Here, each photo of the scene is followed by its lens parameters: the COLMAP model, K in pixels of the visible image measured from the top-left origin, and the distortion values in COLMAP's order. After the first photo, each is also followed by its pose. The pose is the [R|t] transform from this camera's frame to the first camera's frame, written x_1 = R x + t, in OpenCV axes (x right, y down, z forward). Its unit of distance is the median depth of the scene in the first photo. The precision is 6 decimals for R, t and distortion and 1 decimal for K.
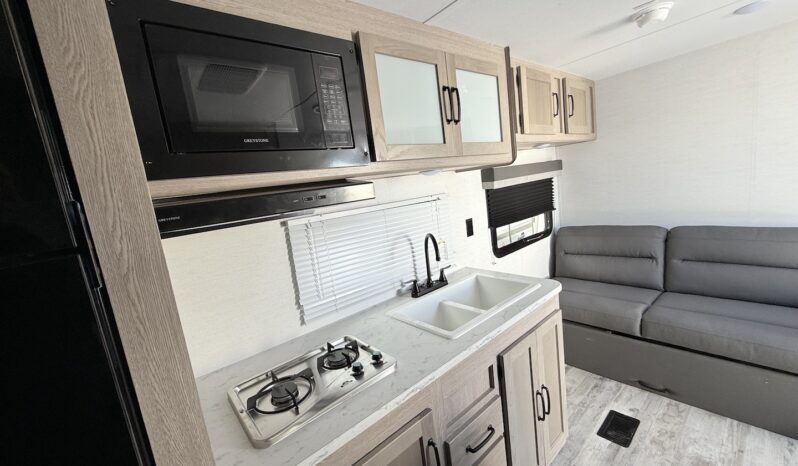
lens RADIAL K [[317.3, 0, 397.4], [0, 317.3, 231.8], [0, 0, 1]] dist [-0.001378, 0.000497]
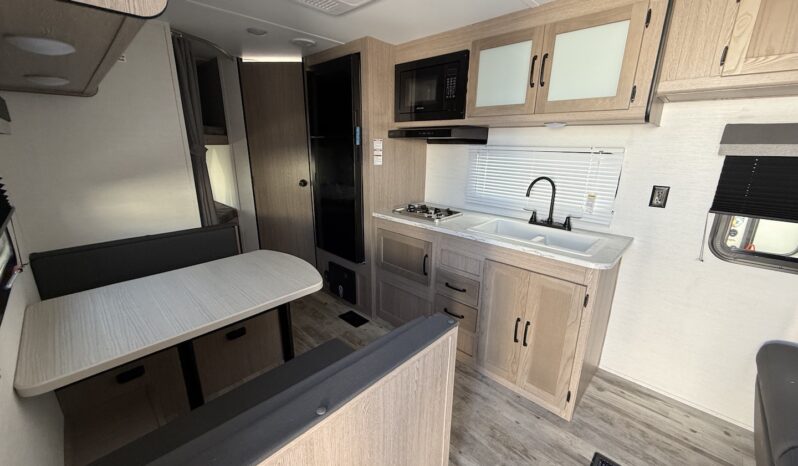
lens RADIAL K [[317.3, 0, 399.1], [0, 317.3, 232.2], [0, 0, 1]] dist [-0.001378, 0.000497]
pose [[0.102620, 0.387733, -0.916041, 1.206386], [-0.173167, 0.913805, 0.367388, -0.146607], [0.979532, 0.120927, 0.160917, 0.272211]]
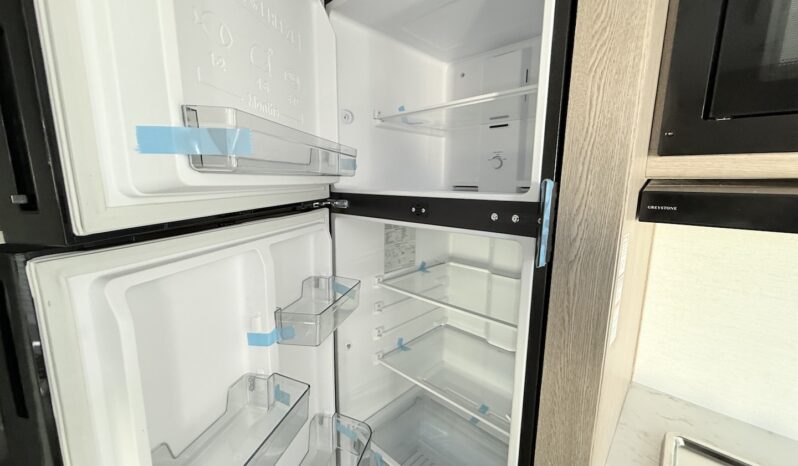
lens RADIAL K [[317.3, 0, 397.1], [0, 317.3, 233.2], [0, 0, 1]] dist [-0.001378, 0.000497]
pose [[0.123861, 0.294692, -0.947531, -0.015030], [-0.171671, 0.946849, 0.272039, -0.034661], [0.977337, 0.128968, 0.167867, 0.097979]]
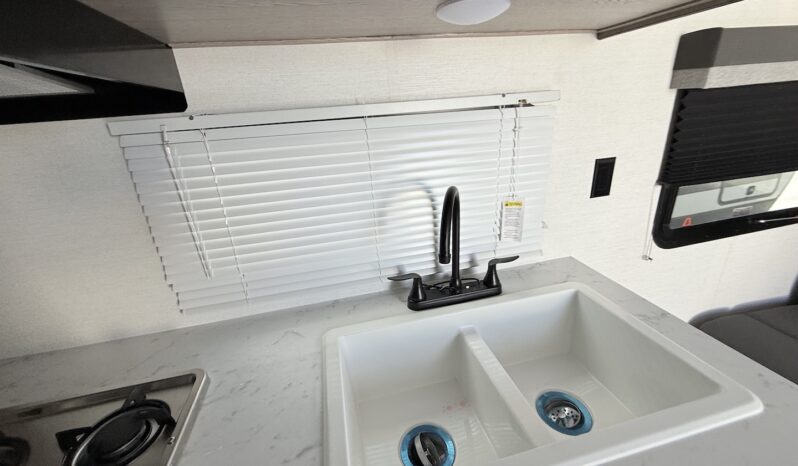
lens RADIAL K [[317.3, 0, 397.0], [0, 317.3, 229.9], [0, 0, 1]] dist [-0.001378, 0.000497]
pose [[0.889171, 0.220311, -0.401046, 0.207935], [-0.108532, 0.952992, 0.282889, -0.049179], [0.444518, -0.208010, 0.871284, 0.578846]]
